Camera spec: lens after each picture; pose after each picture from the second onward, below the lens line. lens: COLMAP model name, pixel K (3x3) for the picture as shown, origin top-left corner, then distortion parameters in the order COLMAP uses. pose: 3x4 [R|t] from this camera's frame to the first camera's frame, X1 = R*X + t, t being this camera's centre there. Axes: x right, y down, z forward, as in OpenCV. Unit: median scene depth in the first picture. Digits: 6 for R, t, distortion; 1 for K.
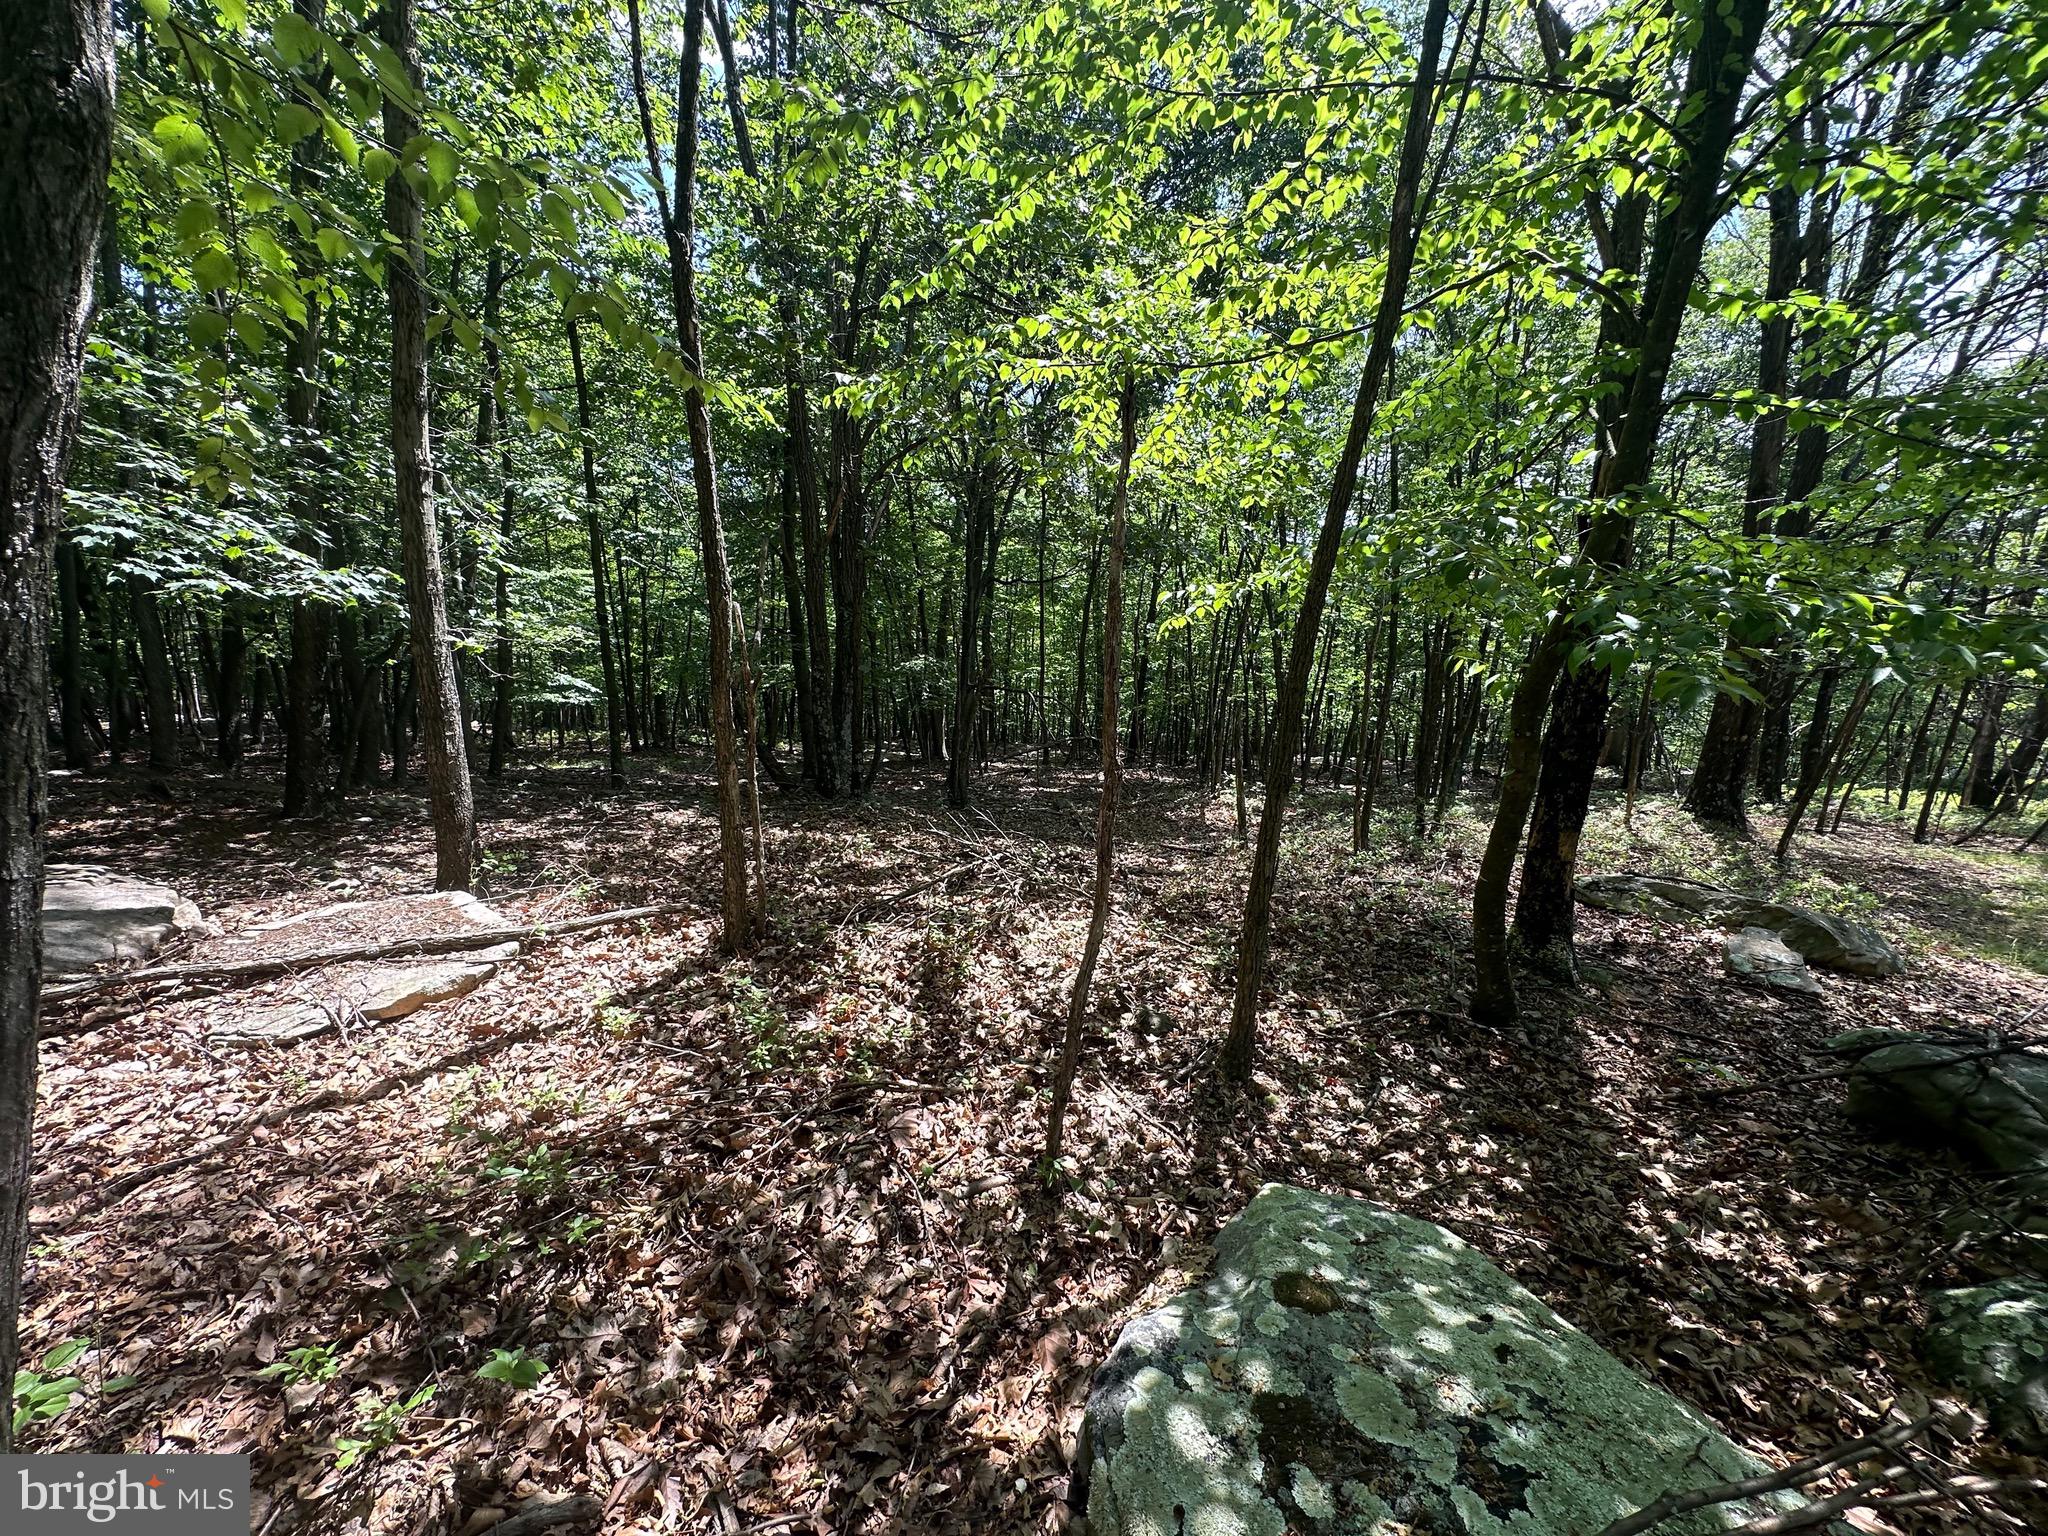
lens RADIAL K [[818.8, 0, 1024.0], [0, 818.8, 768.0], [0, 0, 1]] dist [-0.001128, -0.000157]
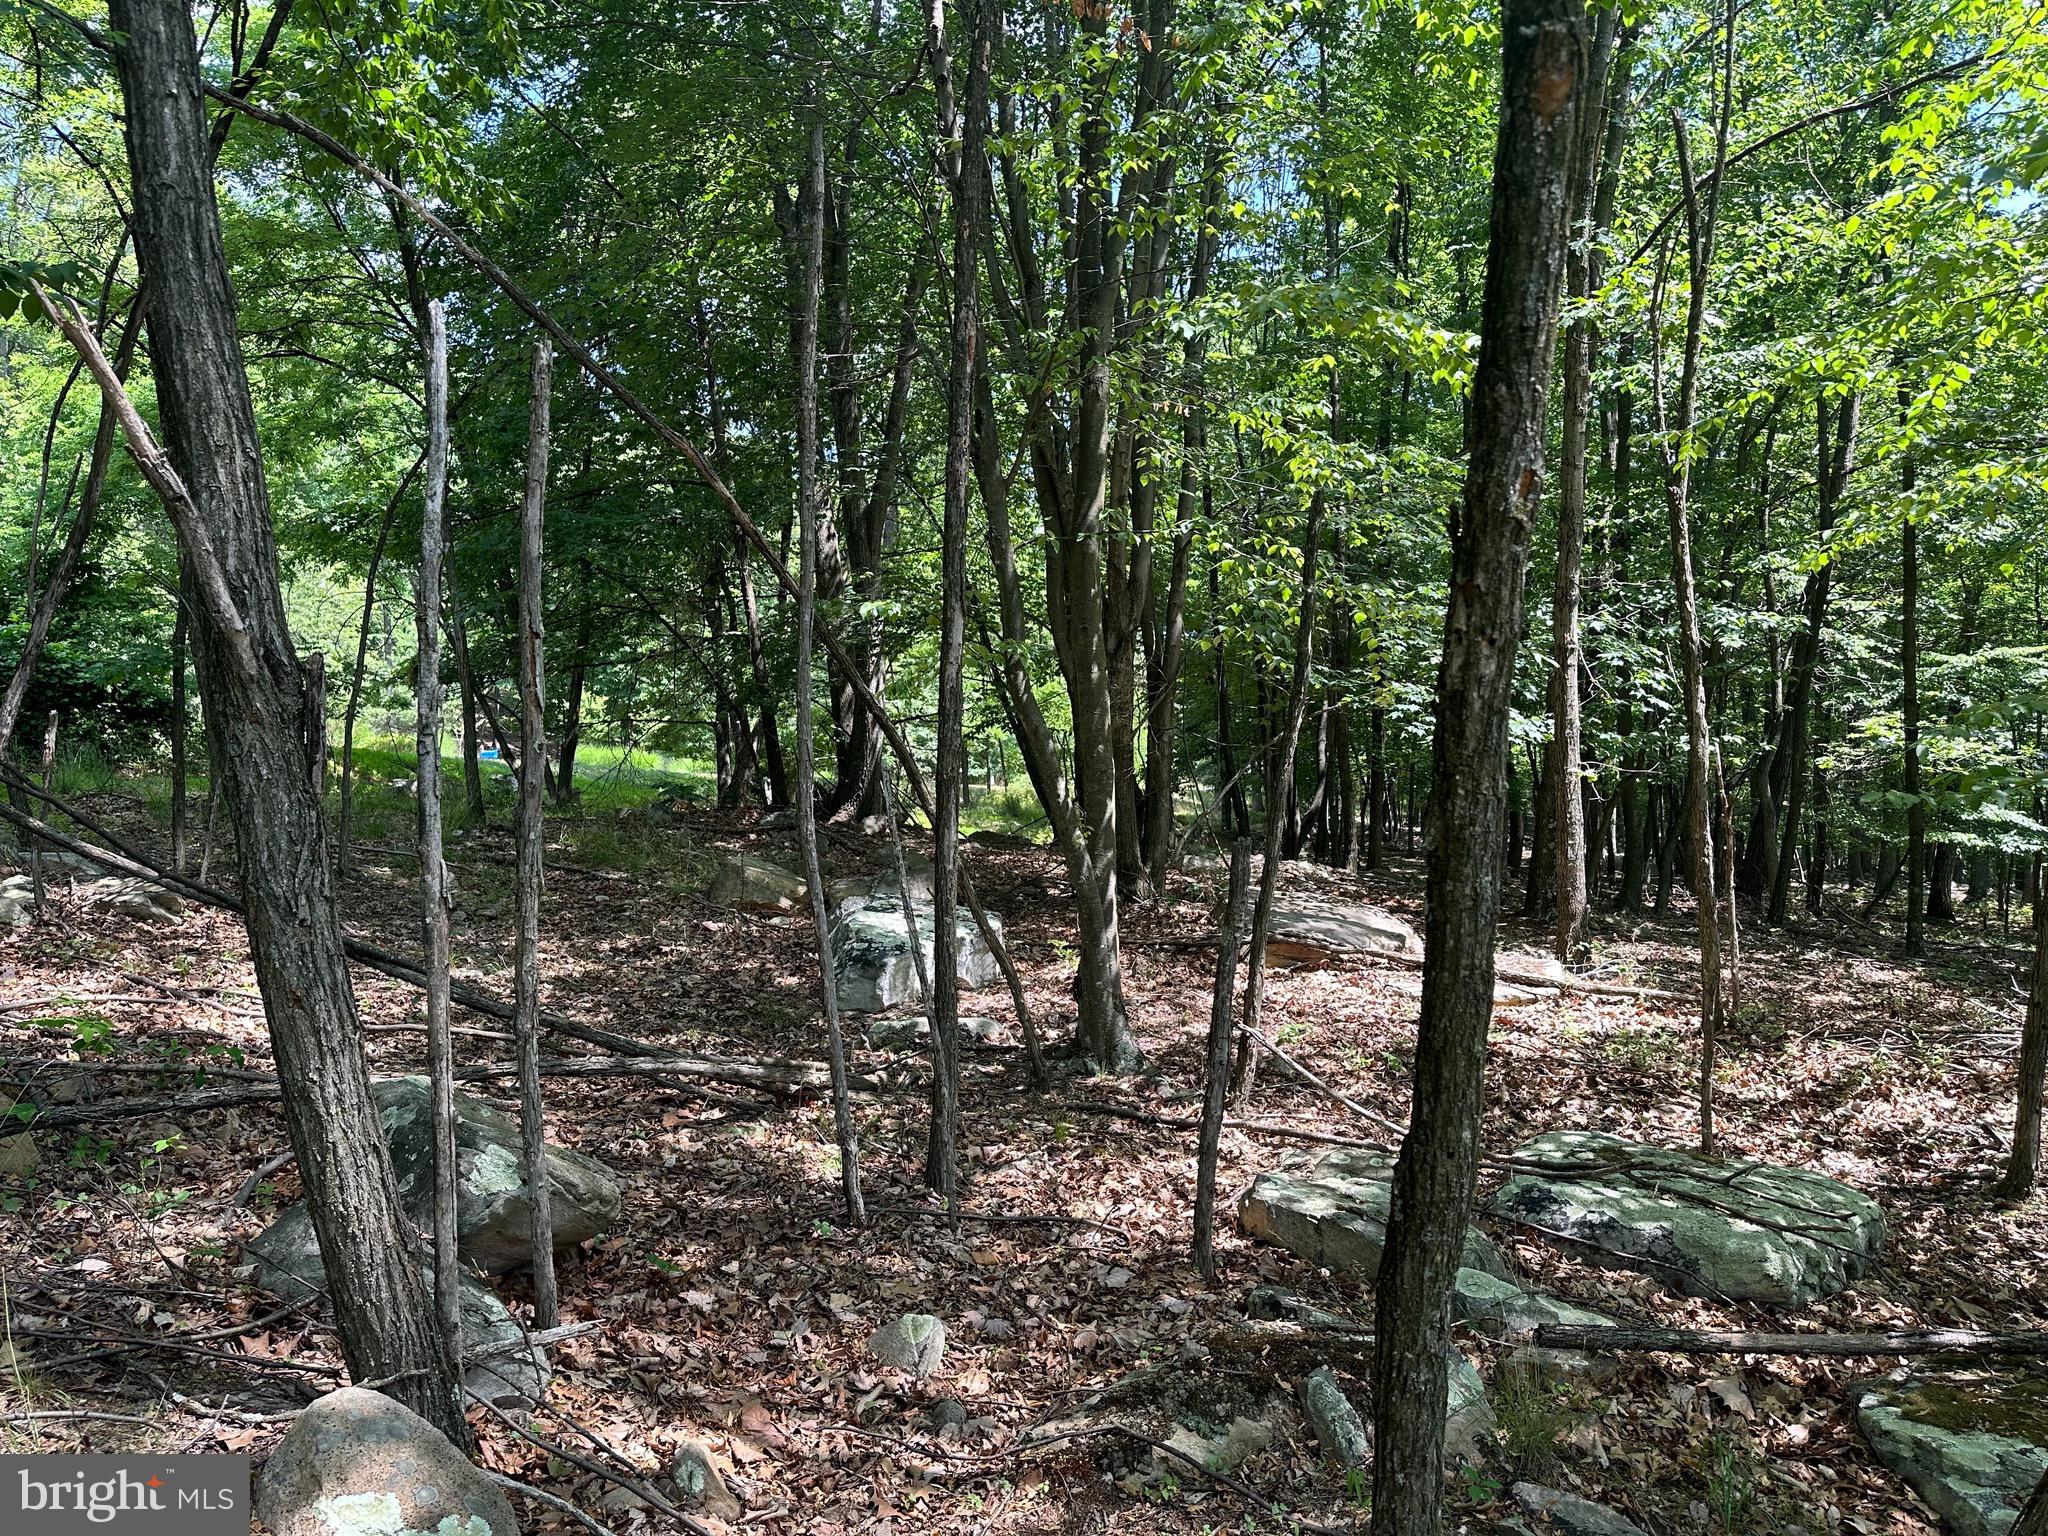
lens RADIAL K [[1461.3, 0, 1025.6], [0, 1461.3, 754.6], [0, 0, 1]] dist [0.121986, -0.124401]
pose [[0.371929, -0.007383, -0.928232, 0.452869], [-0.129427, 0.989788, -0.059732, 0.028456], [0.919194, 0.142354, 0.367176, -0.264861]]
